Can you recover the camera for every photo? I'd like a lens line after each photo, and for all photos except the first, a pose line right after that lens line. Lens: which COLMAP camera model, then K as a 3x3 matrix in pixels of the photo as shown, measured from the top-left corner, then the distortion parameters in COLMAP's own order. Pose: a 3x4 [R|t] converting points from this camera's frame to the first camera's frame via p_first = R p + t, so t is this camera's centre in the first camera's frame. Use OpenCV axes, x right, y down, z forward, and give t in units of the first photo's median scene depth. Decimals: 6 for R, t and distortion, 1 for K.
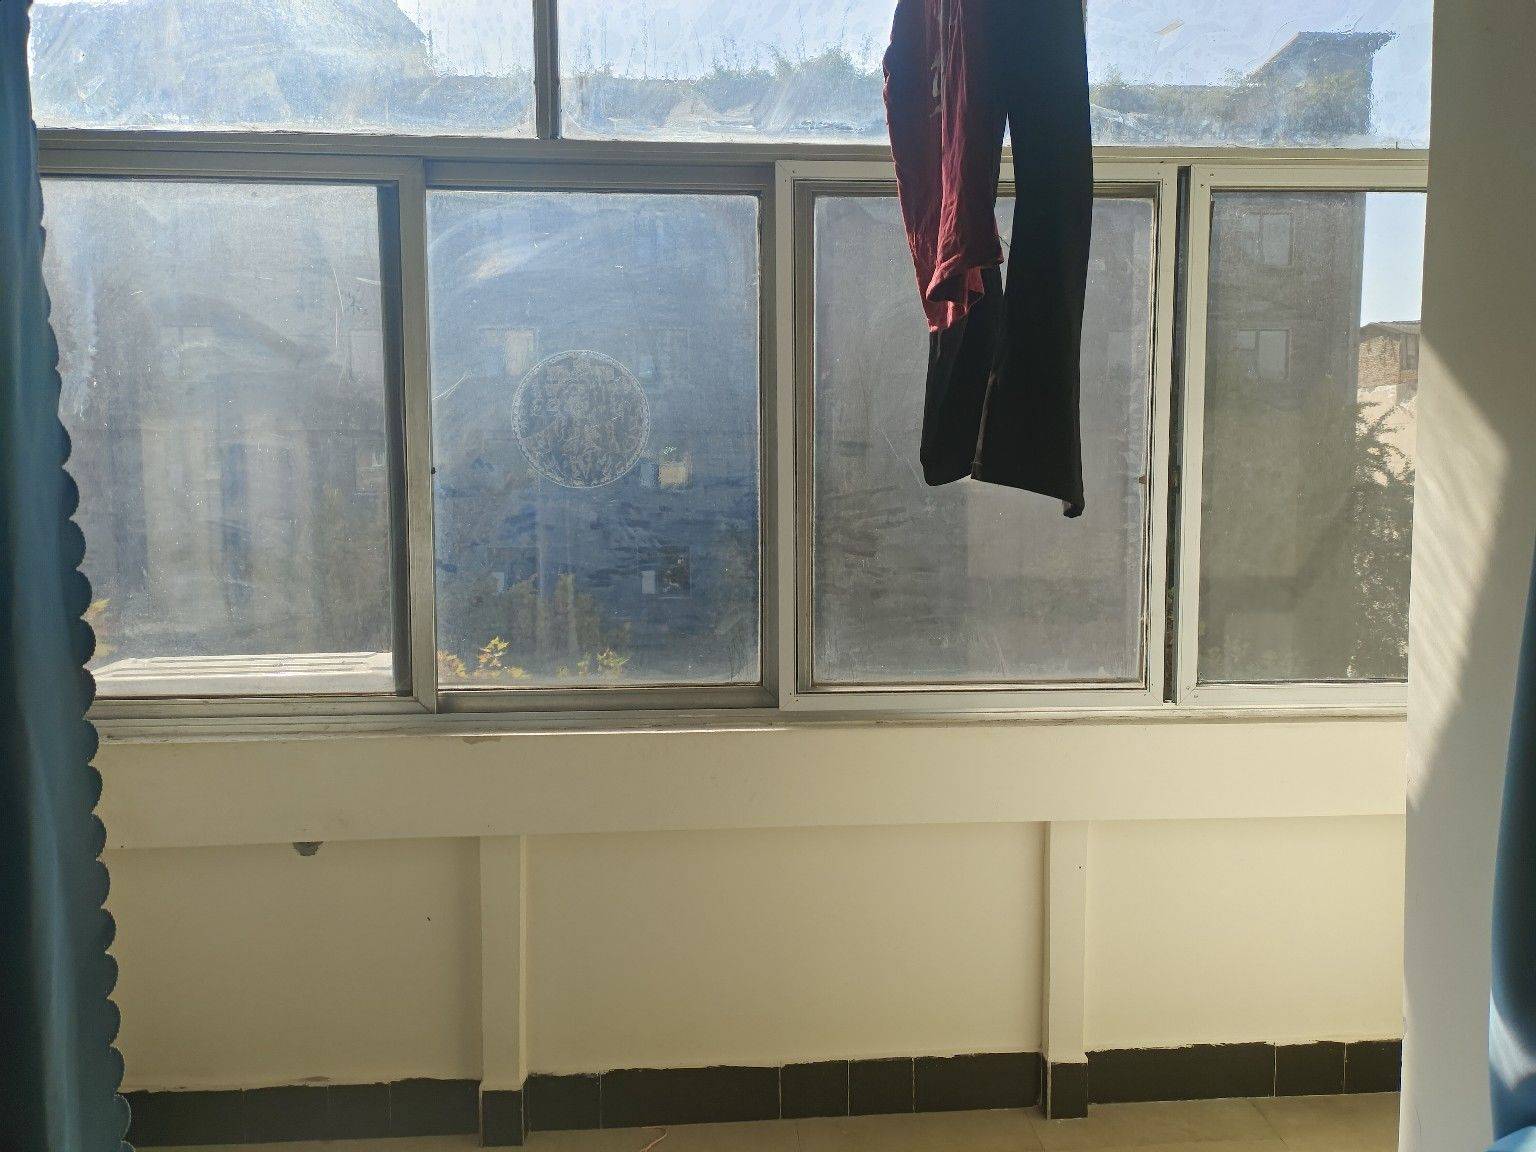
lens RADIAL K [[1123.1, 0, 764.5], [0, 1123.1, 552.4], [0, 0, 1]] dist [0.051944, -0.057717]
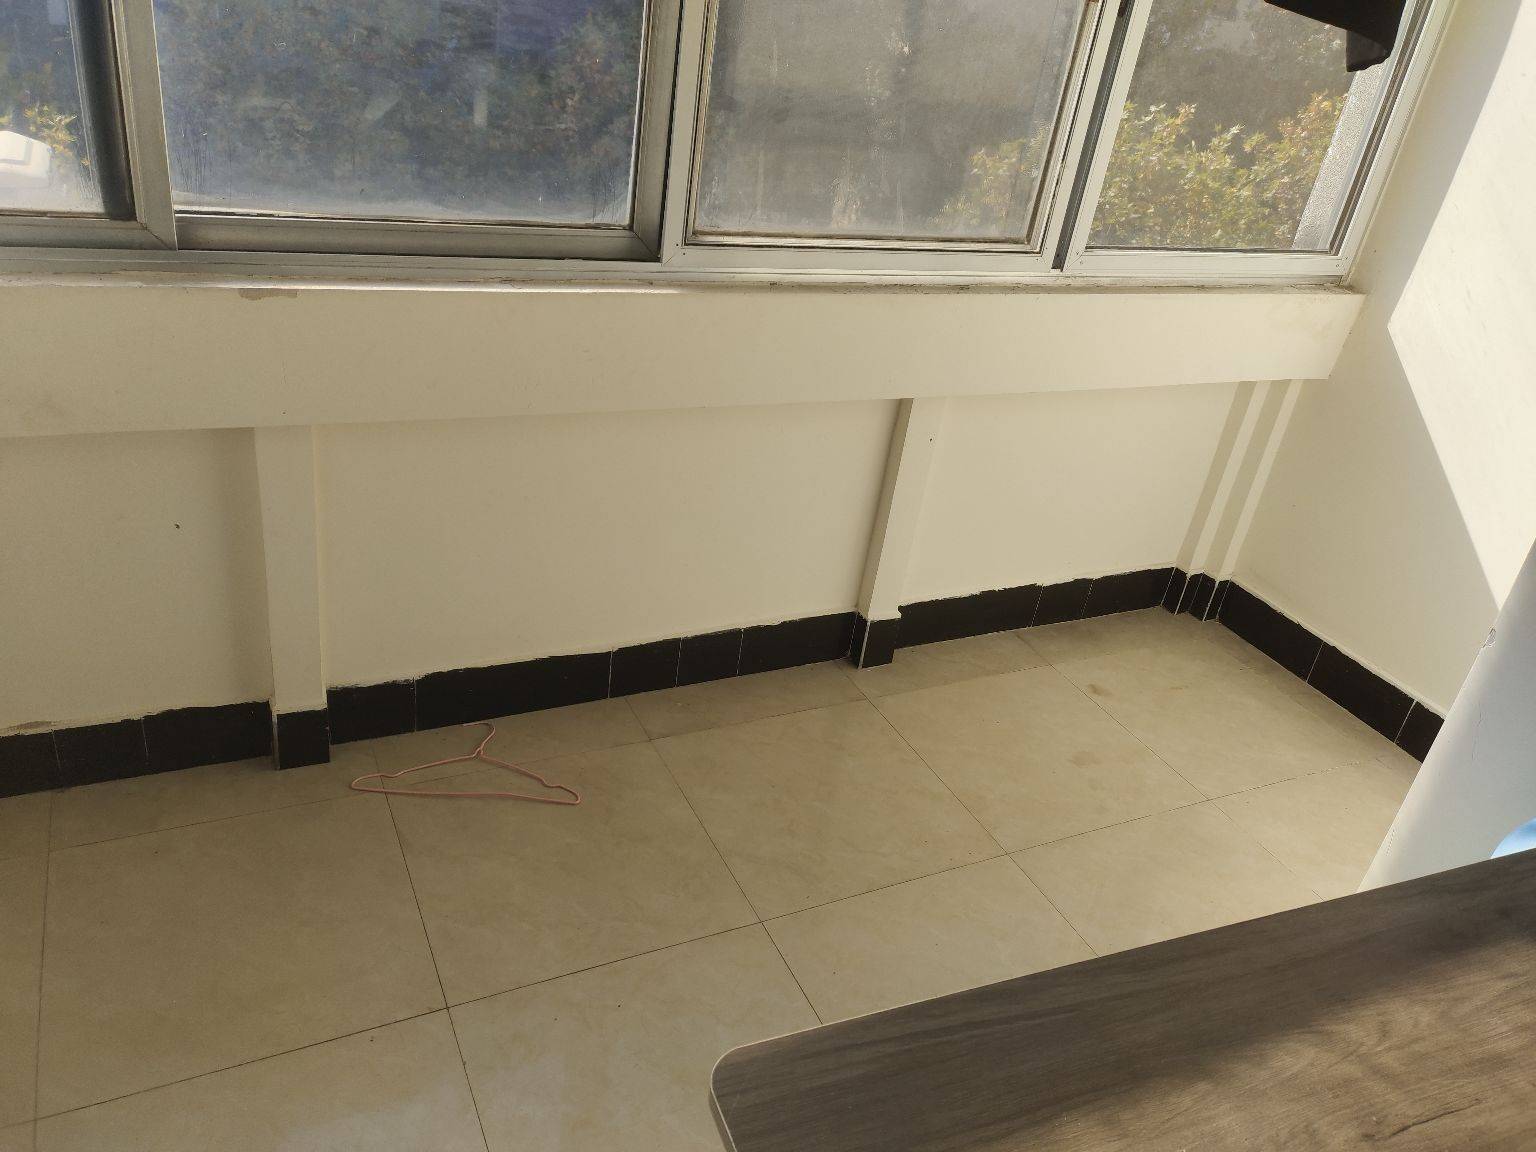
lens RADIAL K [[1123.1, 0, 764.5], [0, 1123.1, 552.4], [0, 0, 1]] dist [0.051944, -0.057717]
pose [[0.921373, -0.061136, 0.383842, -0.227459], [-0.104457, 0.912274, 0.396037, 0.003608], [-0.374381, -0.404993, 0.834158, 0.225252]]
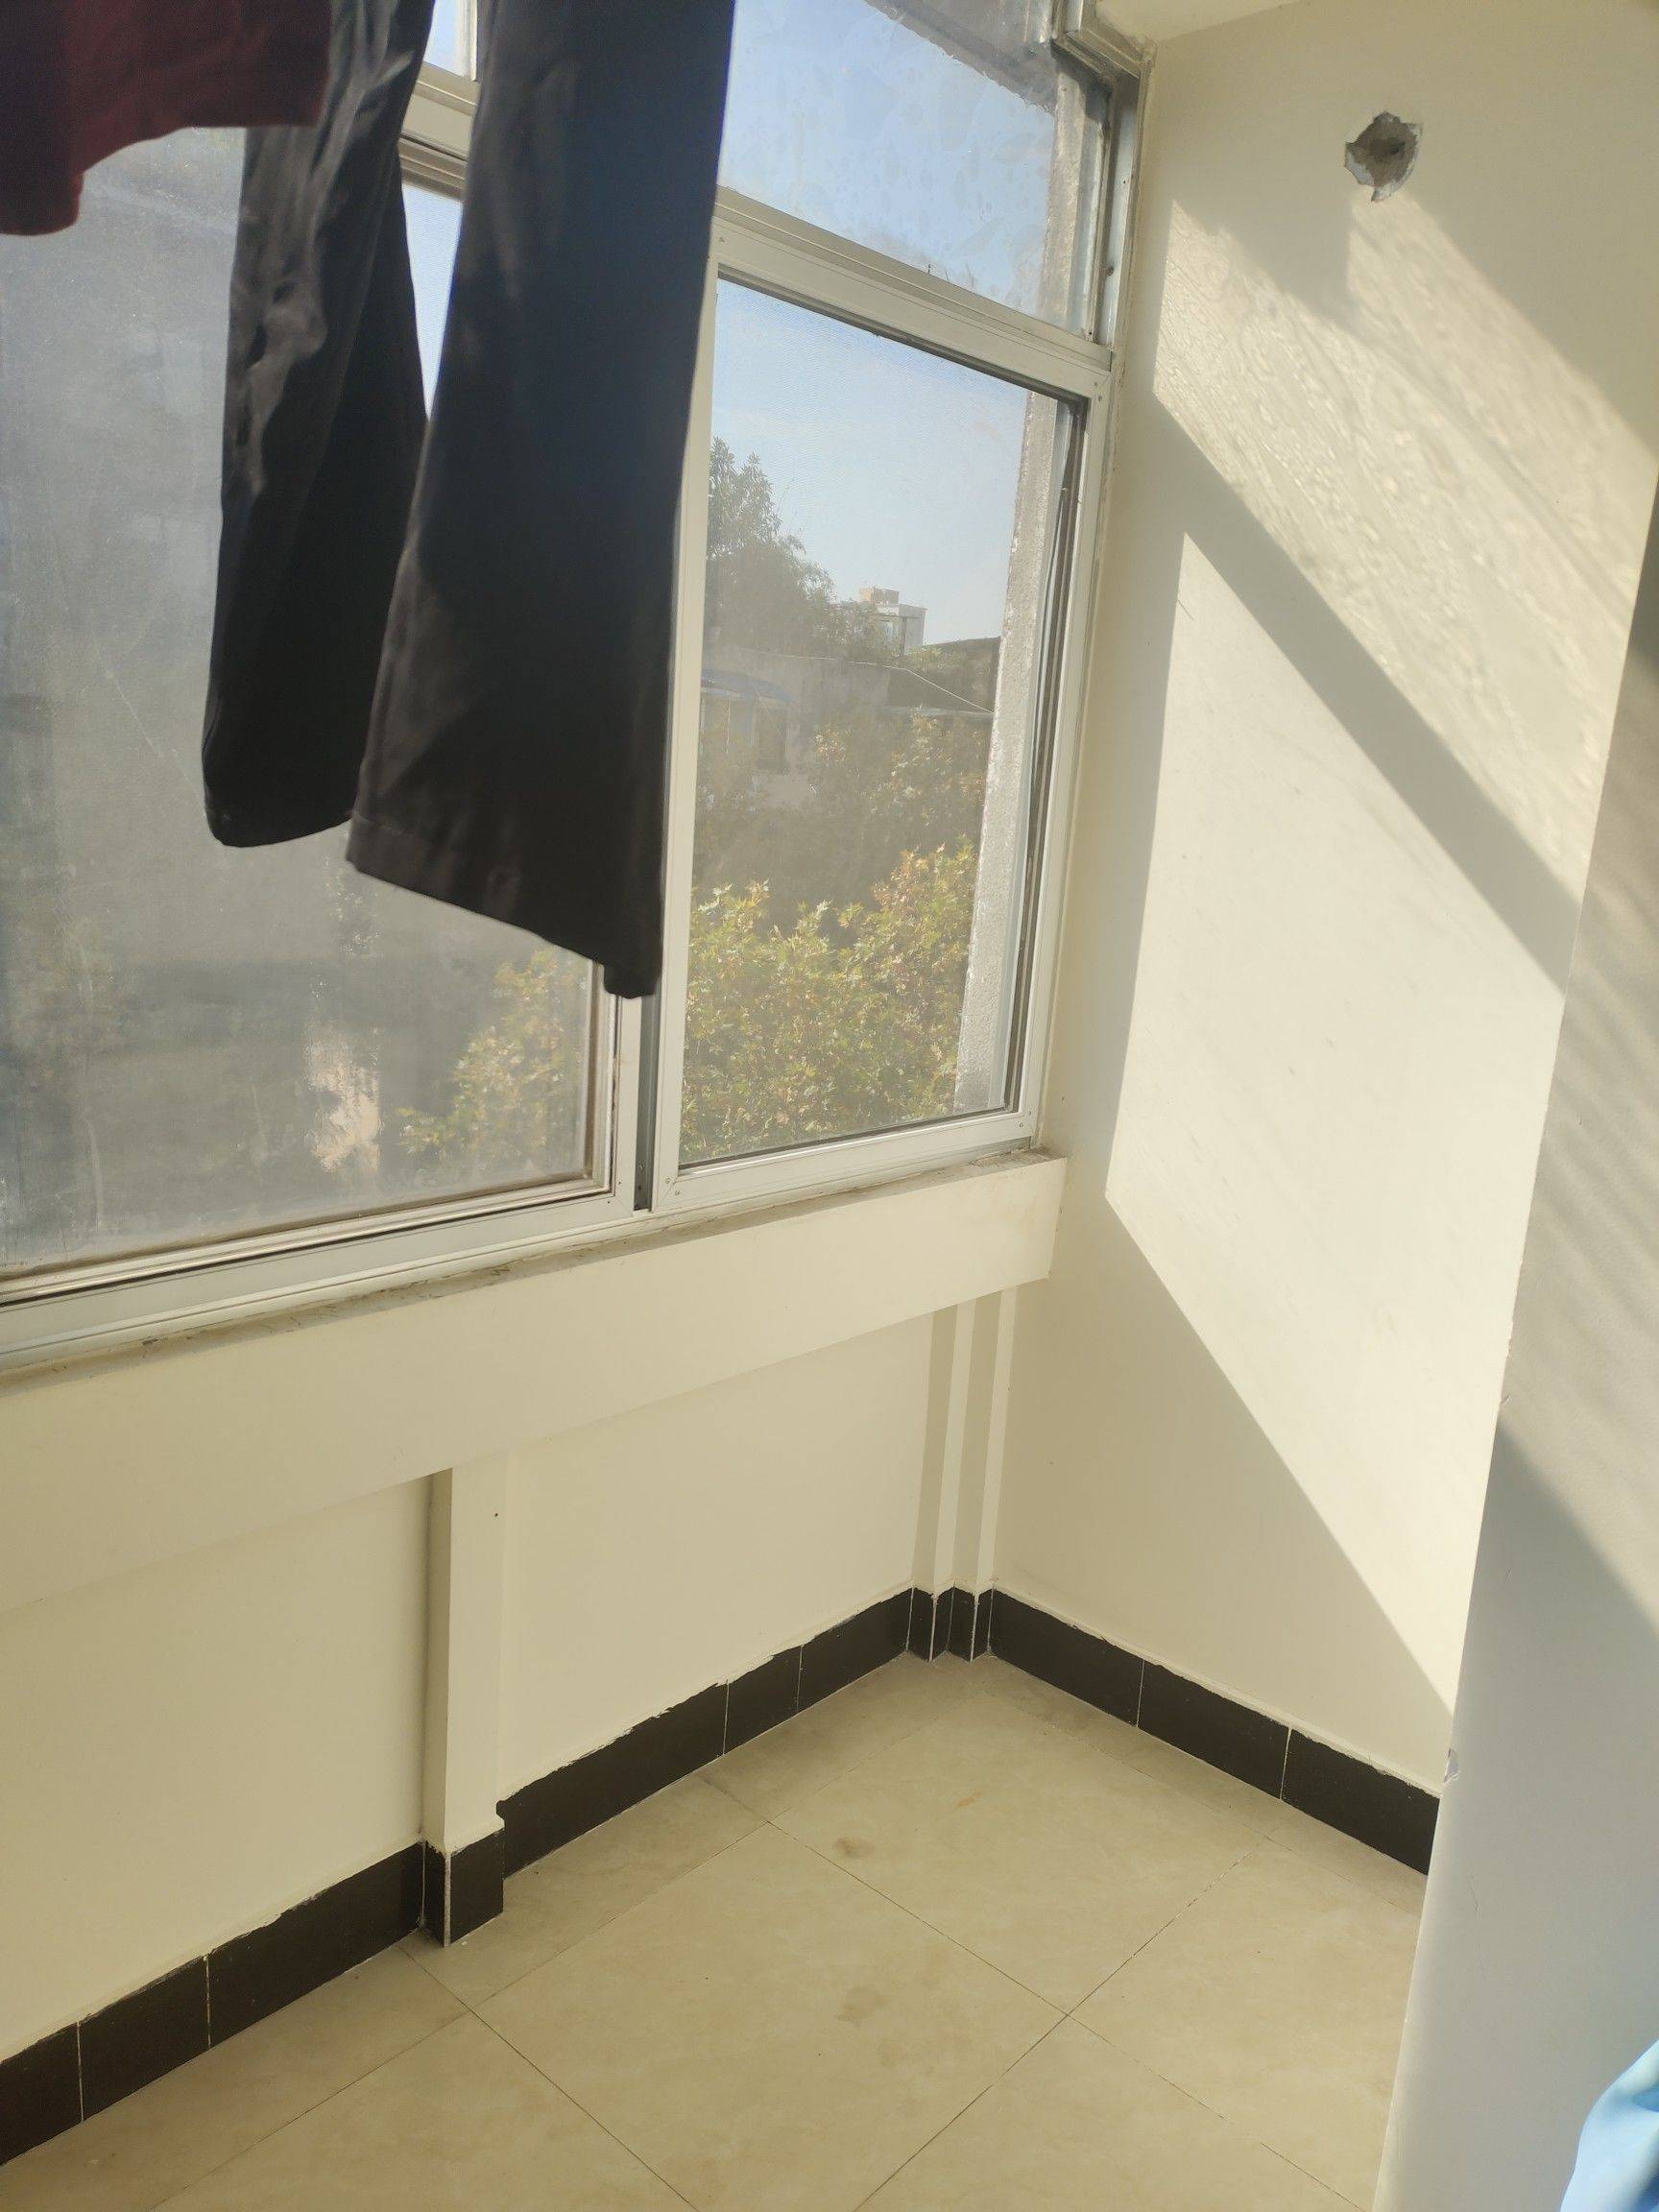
lens RADIAL K [[1617.4, 0, 829.5], [0, 1617.4, 1106.0], [0, 0, 1]] dist [0.051944, -0.057717]
pose [[0.719748, -0.095610, 0.687620, -0.141763], [-0.006522, 0.989496, 0.144411, -0.041225], [-0.694205, -0.108424, 0.711565, 0.339529]]
